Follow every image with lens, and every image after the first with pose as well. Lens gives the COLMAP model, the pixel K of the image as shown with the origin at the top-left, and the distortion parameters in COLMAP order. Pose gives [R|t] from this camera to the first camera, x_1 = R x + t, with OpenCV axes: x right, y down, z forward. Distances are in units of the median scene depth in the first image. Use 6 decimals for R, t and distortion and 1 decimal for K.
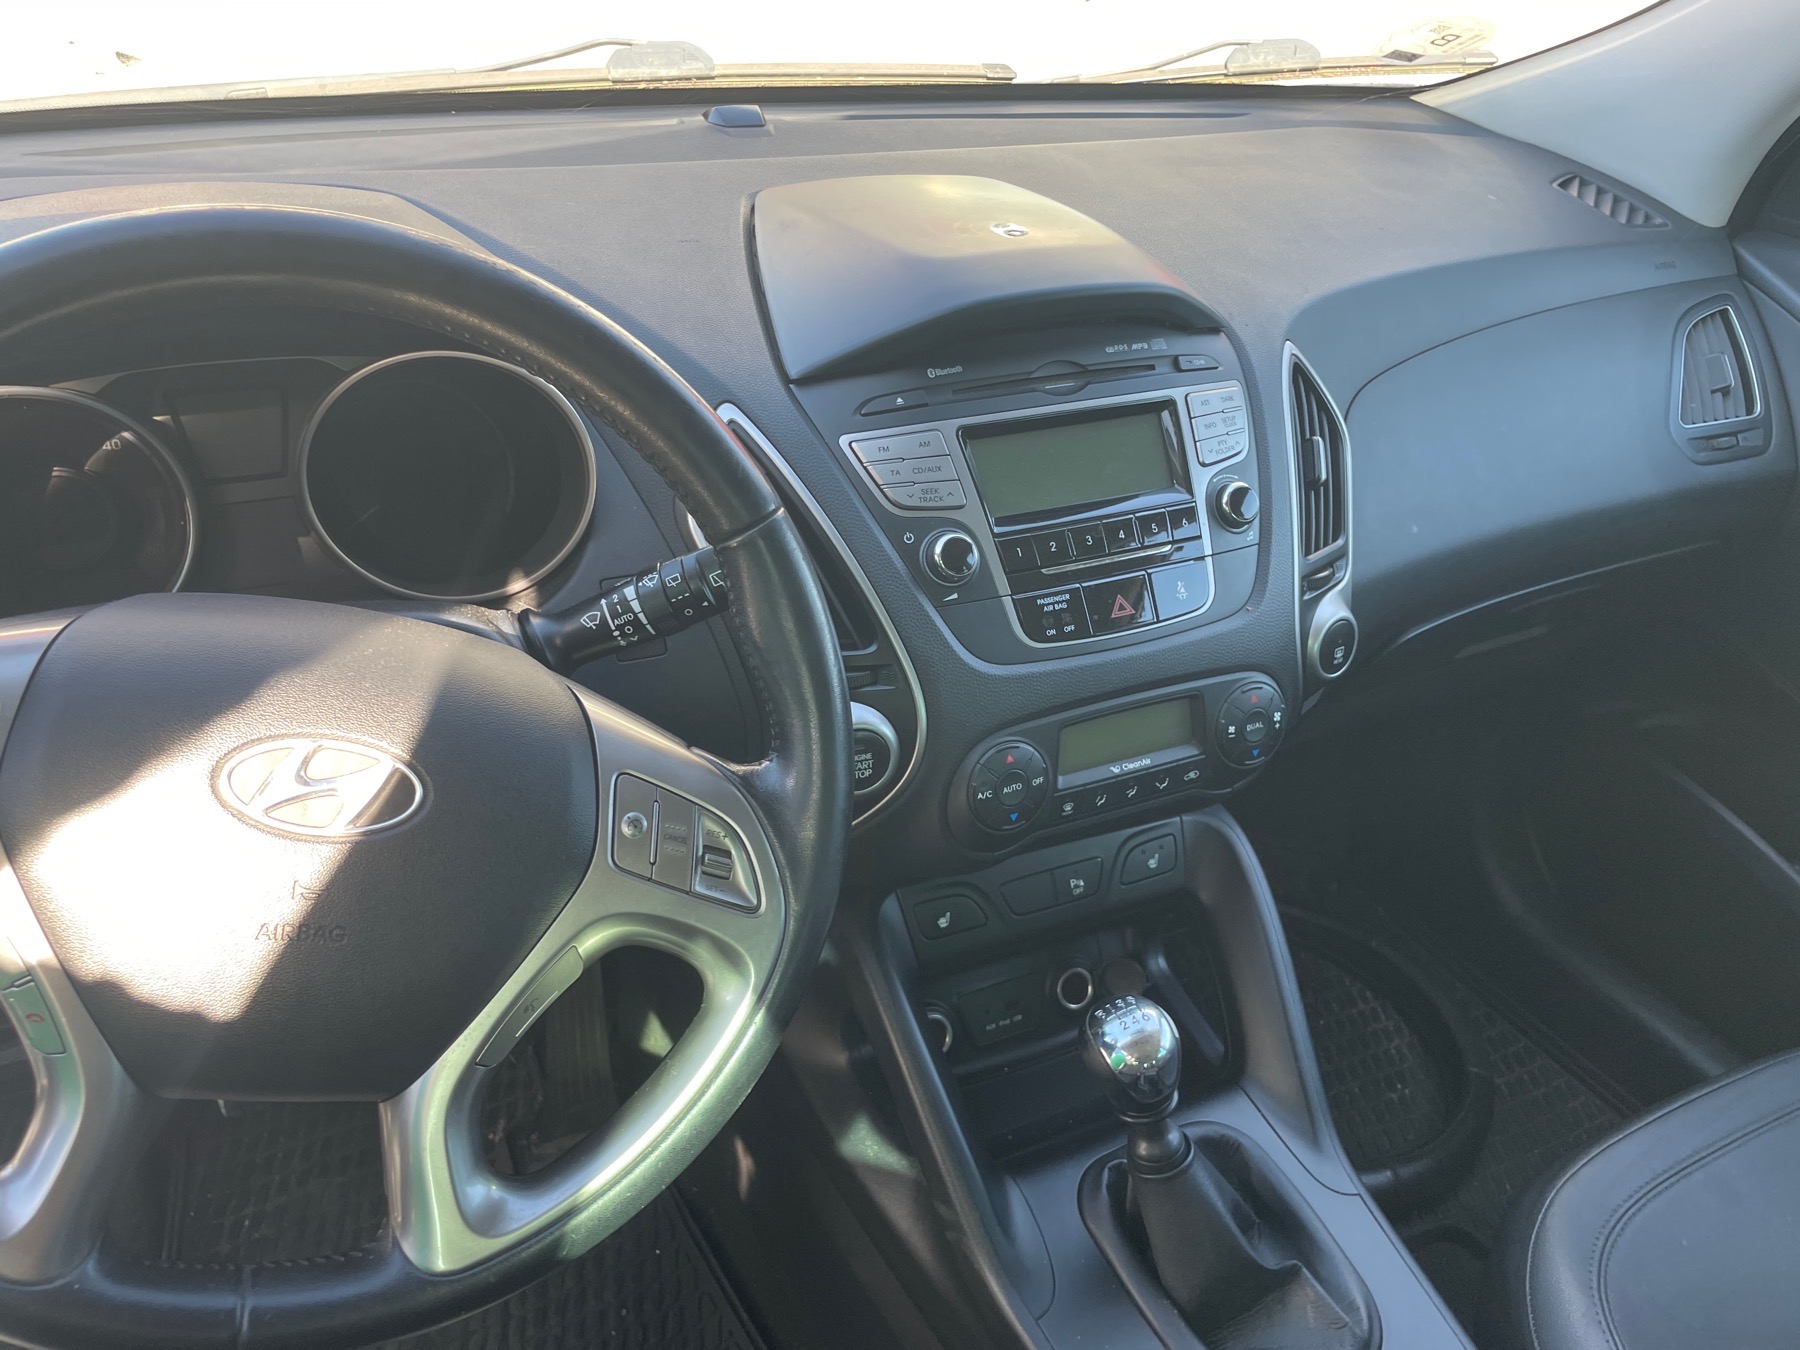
lens RADIAL K [[1508.9, 0, 821.2], [0, 1508.9, 678.1], [0, 0, 1]] dist [0.120610, -0.166680]
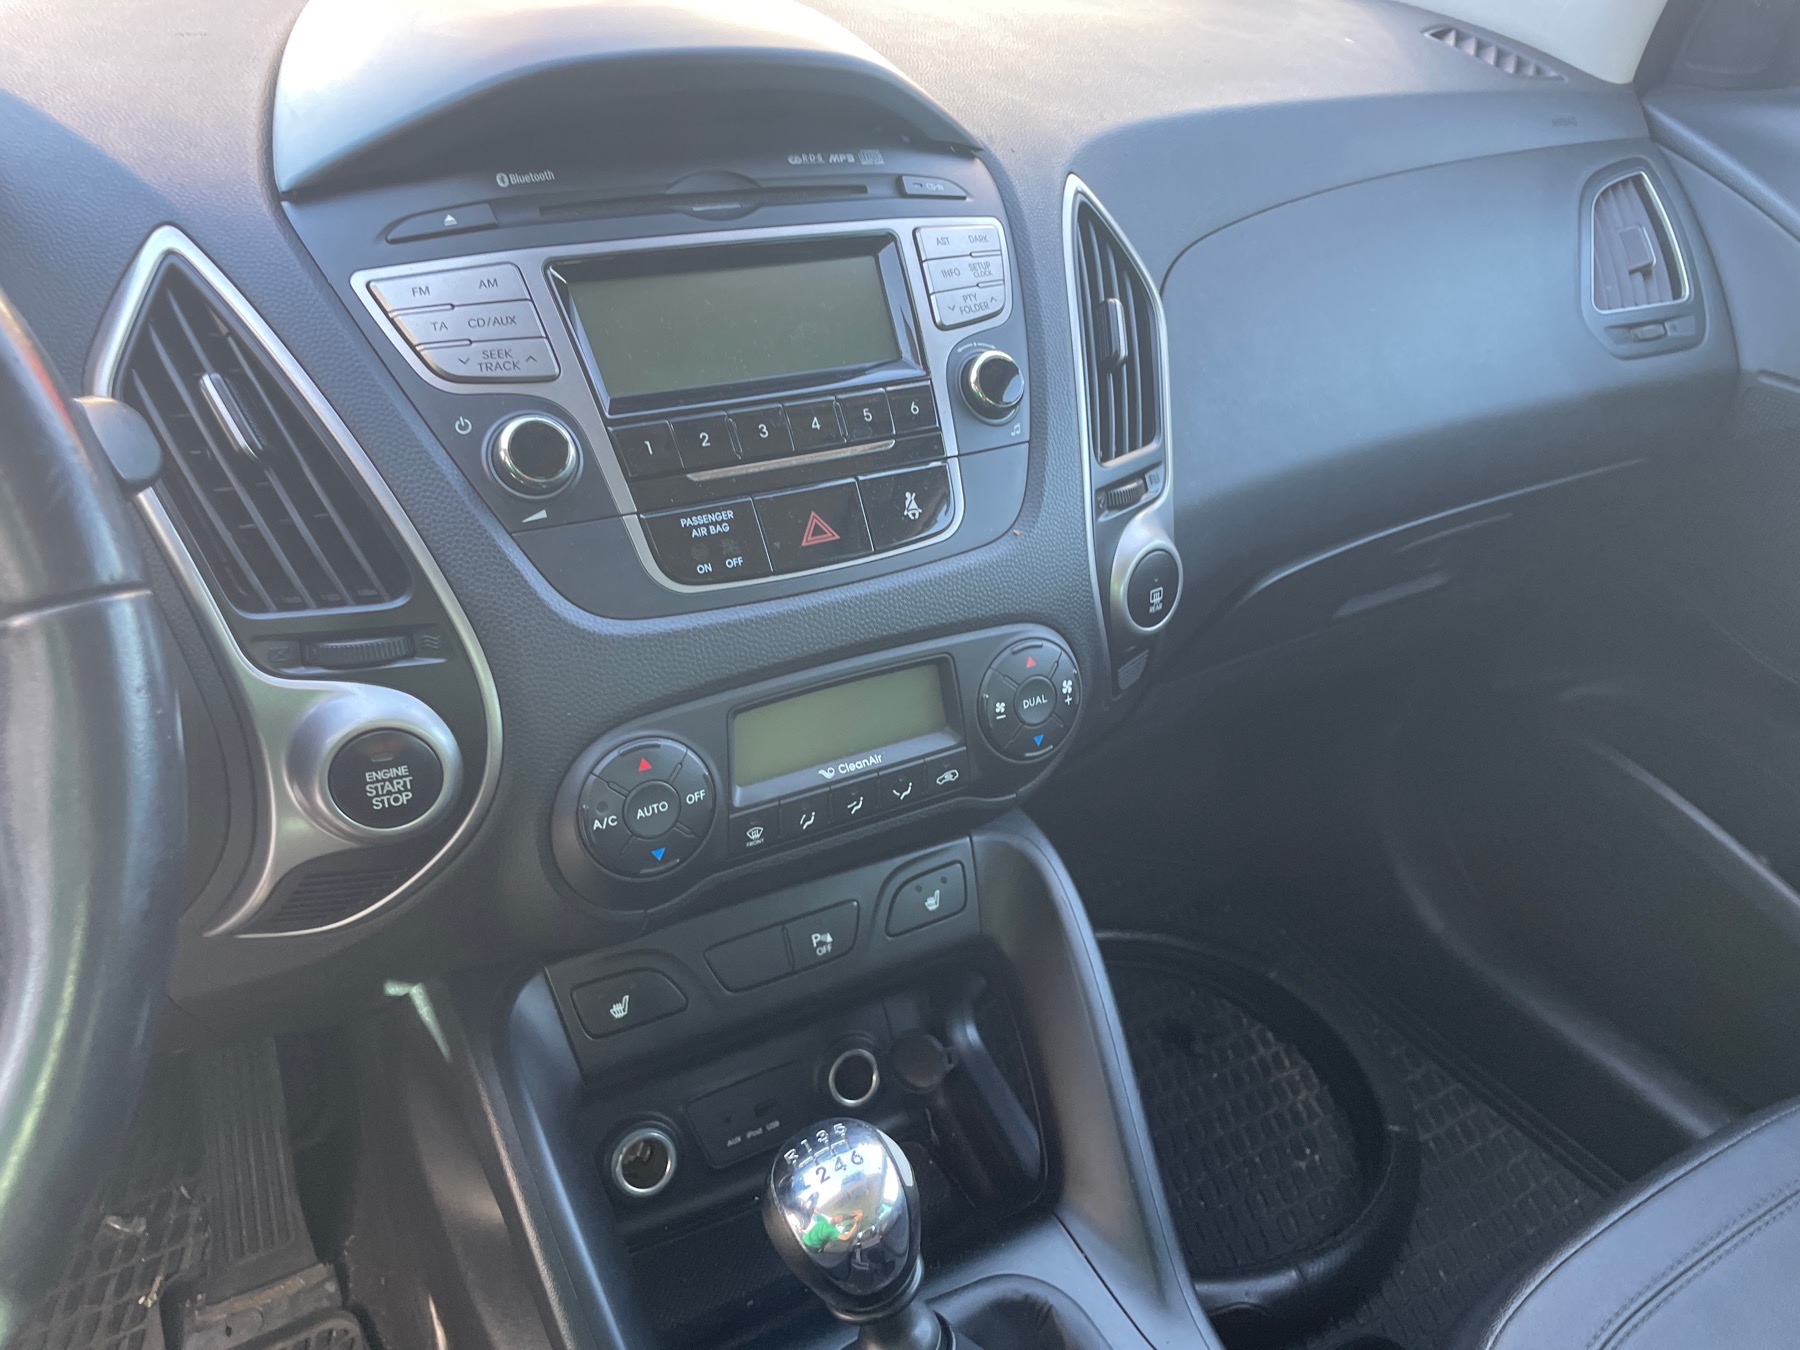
lens RADIAL K [[1397.4, 0, 897.9], [0, 1397.4, 666.8], [0, 0, 1]] dist [0.094949, -0.132270]
pose [[0.997597, -0.042717, 0.054554, 0.188036], [0.044535, 0.998477, -0.032552, 0.033531], [-0.053080, 0.034903, 0.997980, 0.366232]]
